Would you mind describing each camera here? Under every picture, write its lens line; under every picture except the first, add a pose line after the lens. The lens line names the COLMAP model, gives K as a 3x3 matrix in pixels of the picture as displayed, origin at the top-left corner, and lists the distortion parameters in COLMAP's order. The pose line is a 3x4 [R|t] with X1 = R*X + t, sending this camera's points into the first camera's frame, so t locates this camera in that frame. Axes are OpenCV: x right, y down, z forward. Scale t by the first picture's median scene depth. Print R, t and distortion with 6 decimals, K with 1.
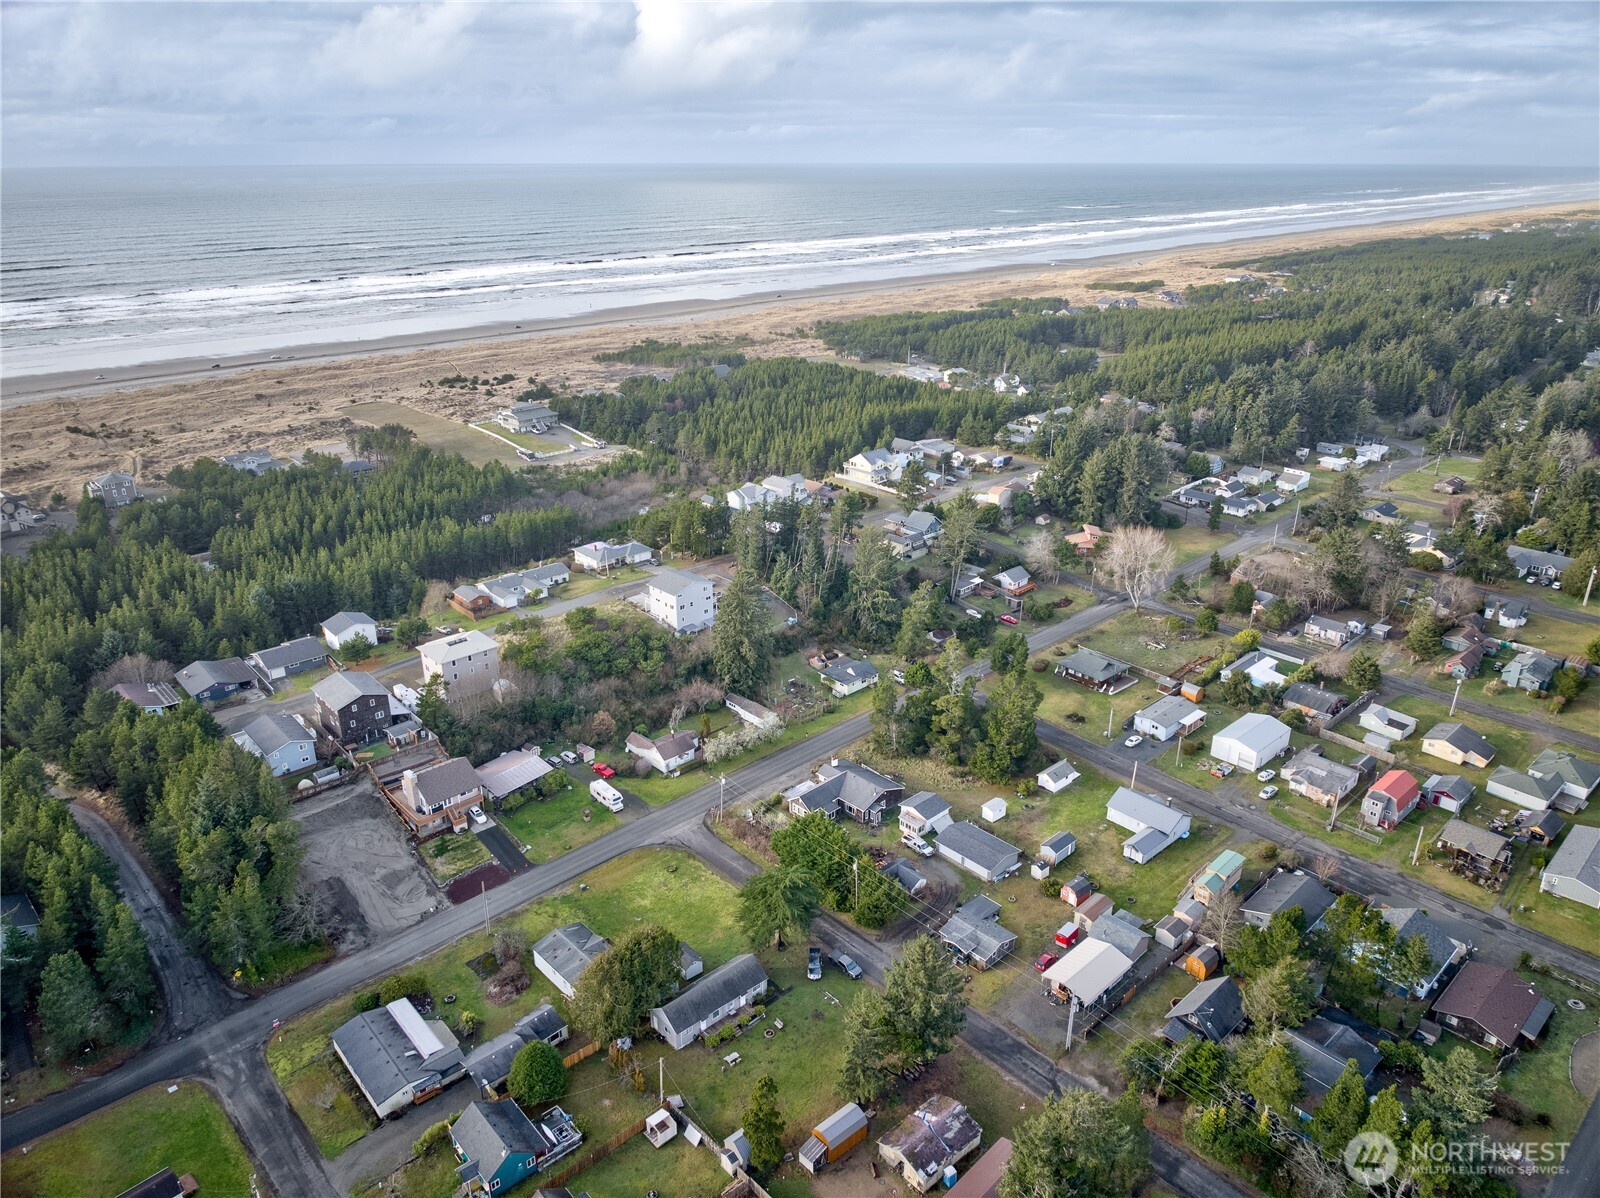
lens RADIAL K [[1066.5, 0, 800.0], [0, 1066.5, 599.0], [0, 0, 1]] dist [0.031605, -0.001275]
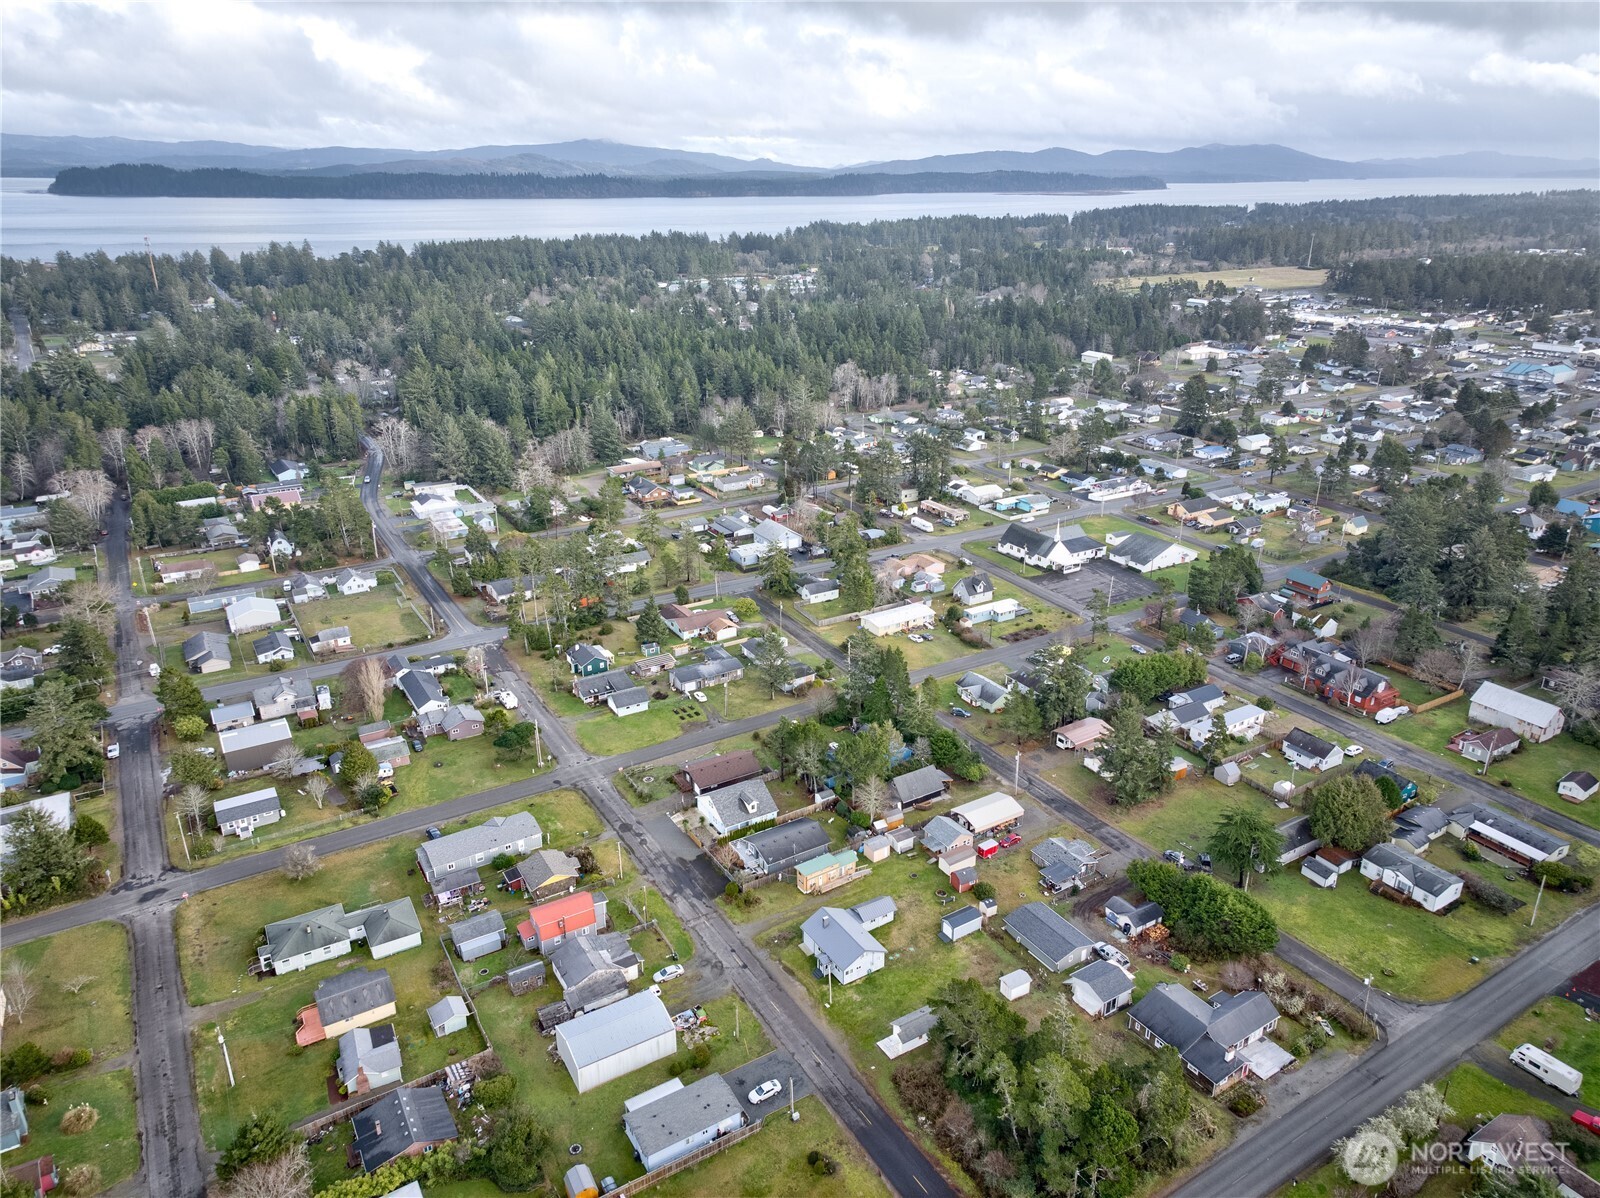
lens RADIAL K [[1066.5, 0, 800.0], [0, 1066.5, 599.0], [0, 0, 1]] dist [0.031605, -0.001275]
pose [[-0.980063, -0.072129, 0.185132, 0.249661], [0.078234, 0.716411, 0.693278, -0.728494], [-0.182636, 0.693940, -0.696485, 1.649841]]
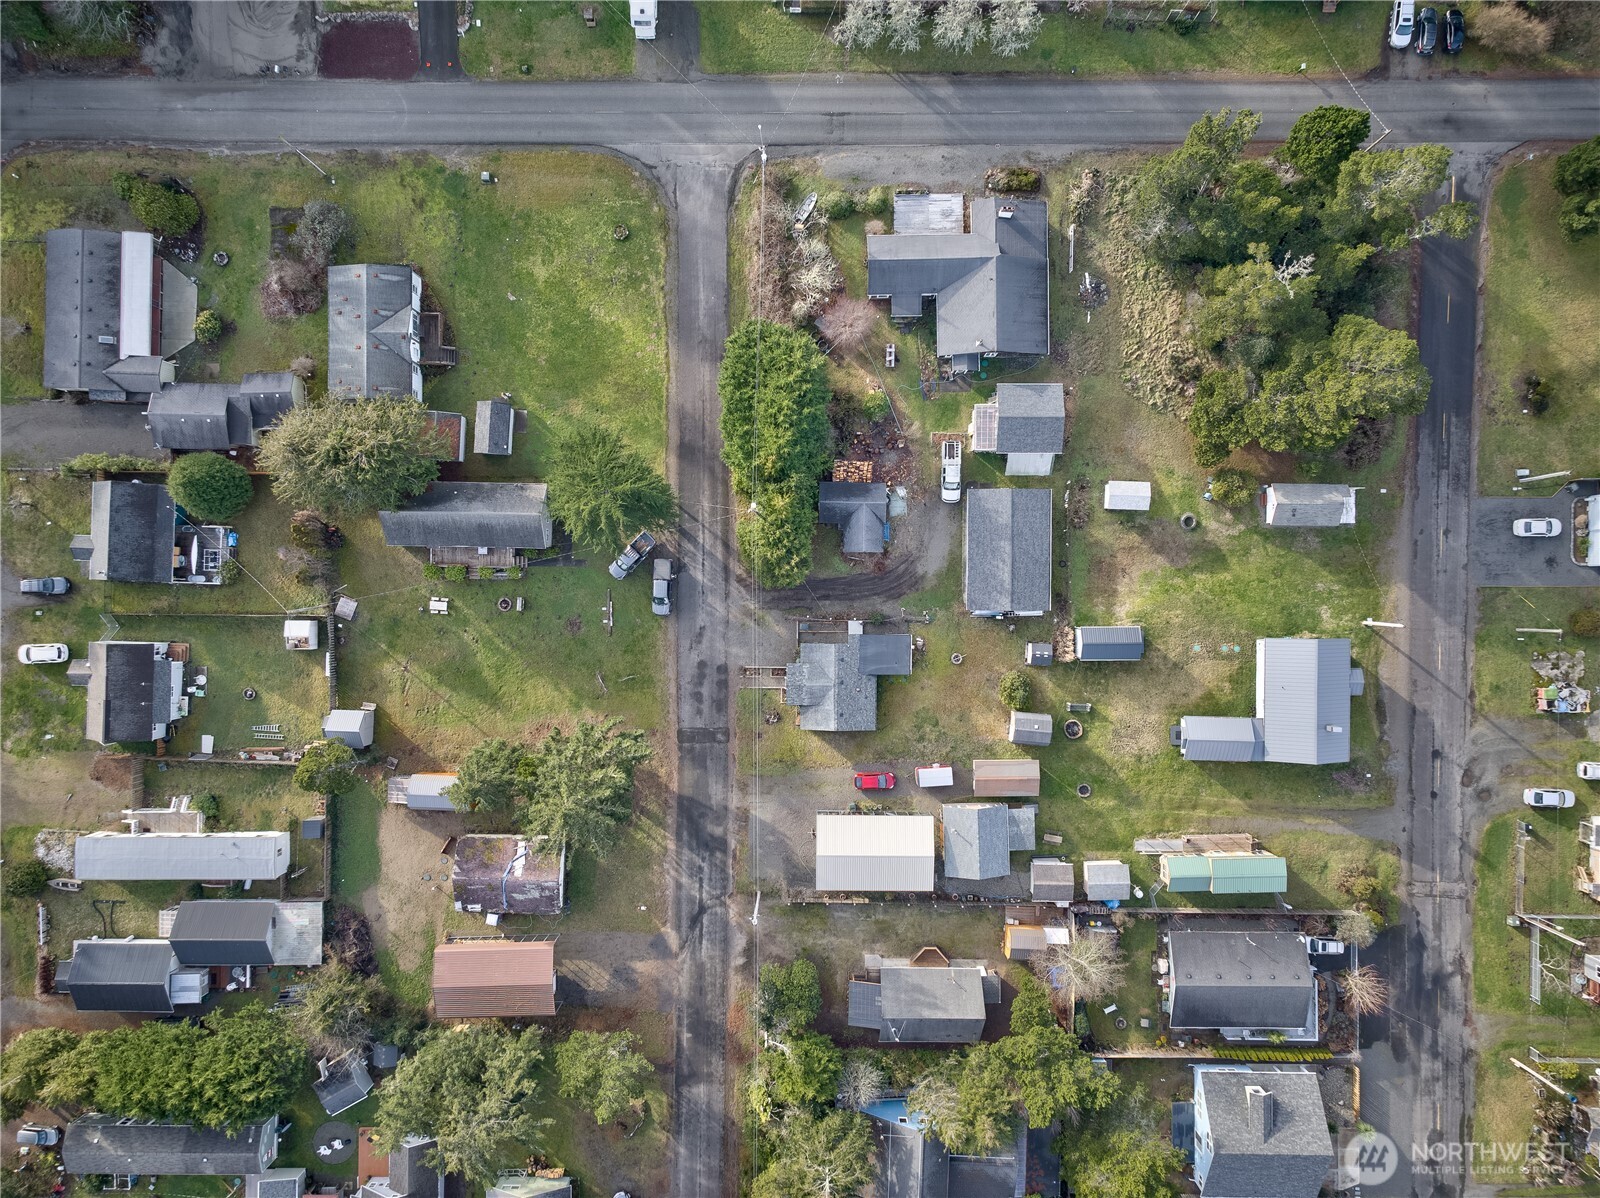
lens RADIAL K [[1066.5, 0, 800.0], [0, 1066.5, 599.0], [0, 0, 1]] dist [0.031605, -0.001275]
pose [[0.730387, 0.683018, -0.004619, 0.110860], [-0.257603, 0.281719, 0.924270, -0.310069], [0.632594, -0.673885, 0.381711, 0.745165]]
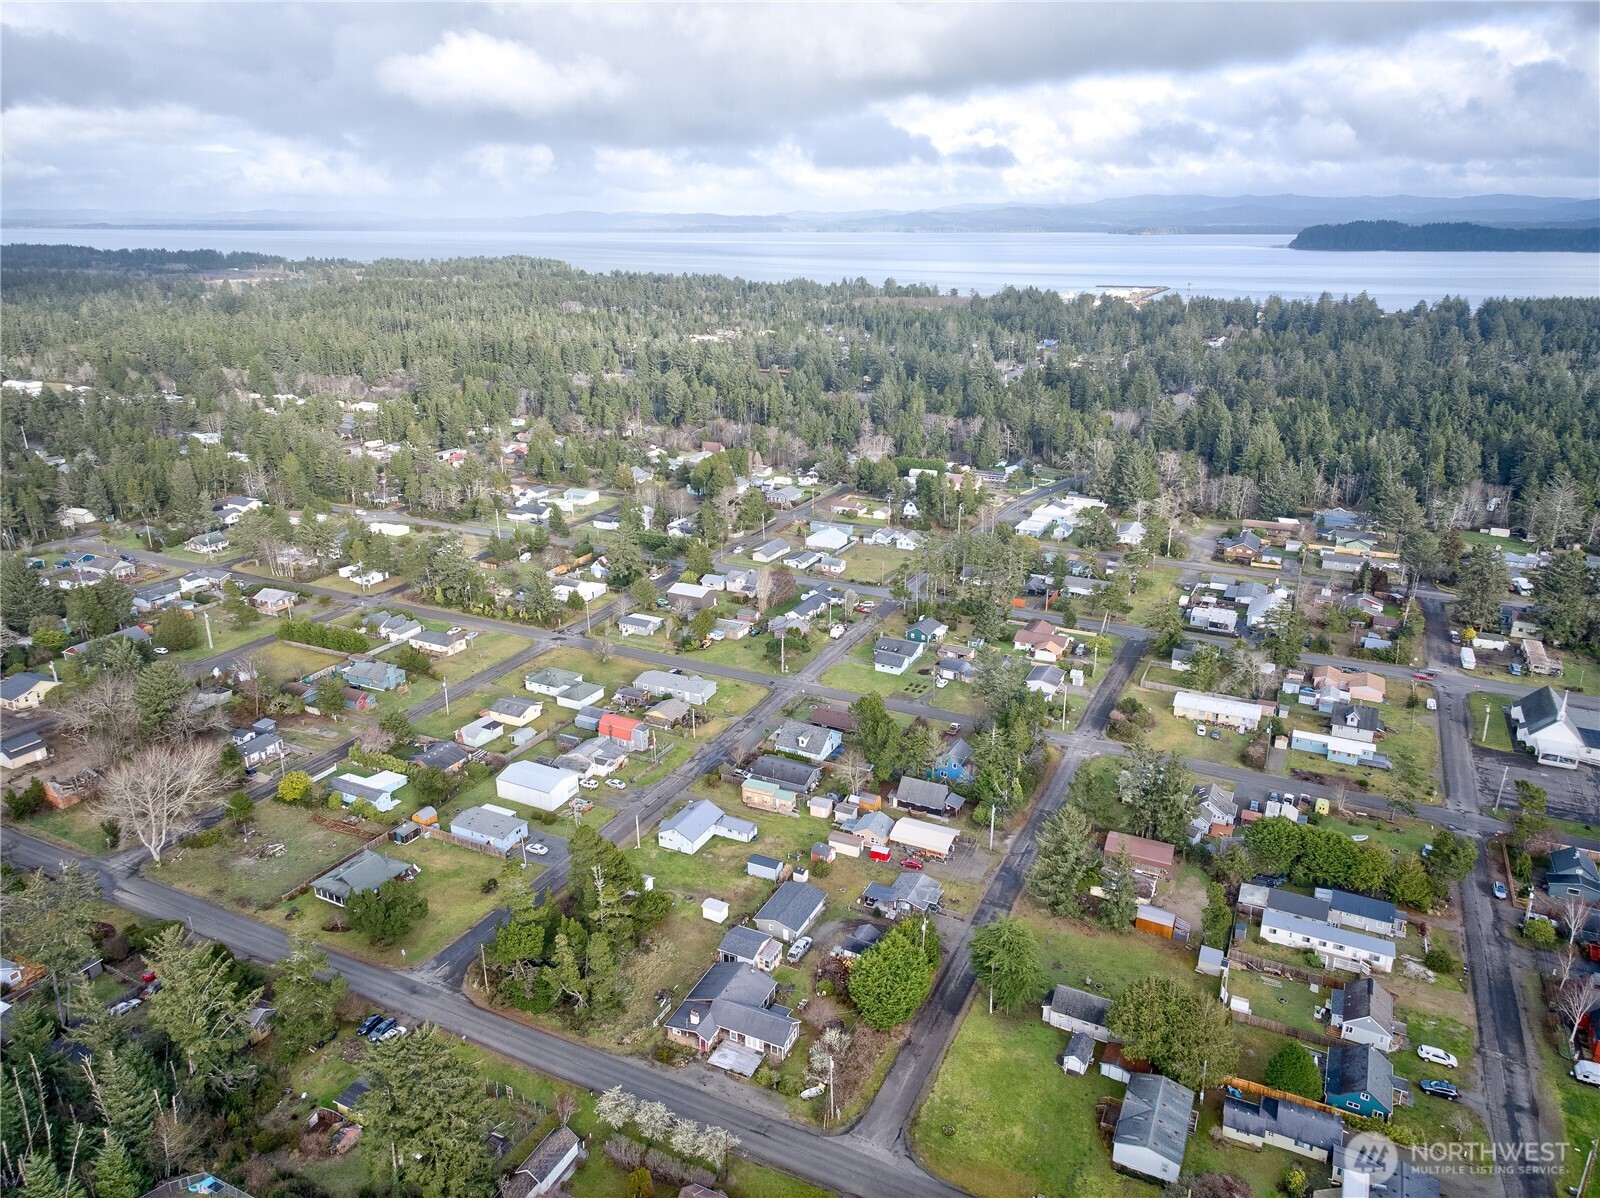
lens RADIAL K [[1066.5, 0, 800.0], [0, 1066.5, 599.0], [0, 0, 1]] dist [0.031605, -0.001275]
pose [[-0.354213, -0.304415, 0.884231, -0.725933], [0.363777, 0.826210, 0.430166, -0.499322], [-0.861510, 0.474034, -0.181915, 1.142542]]
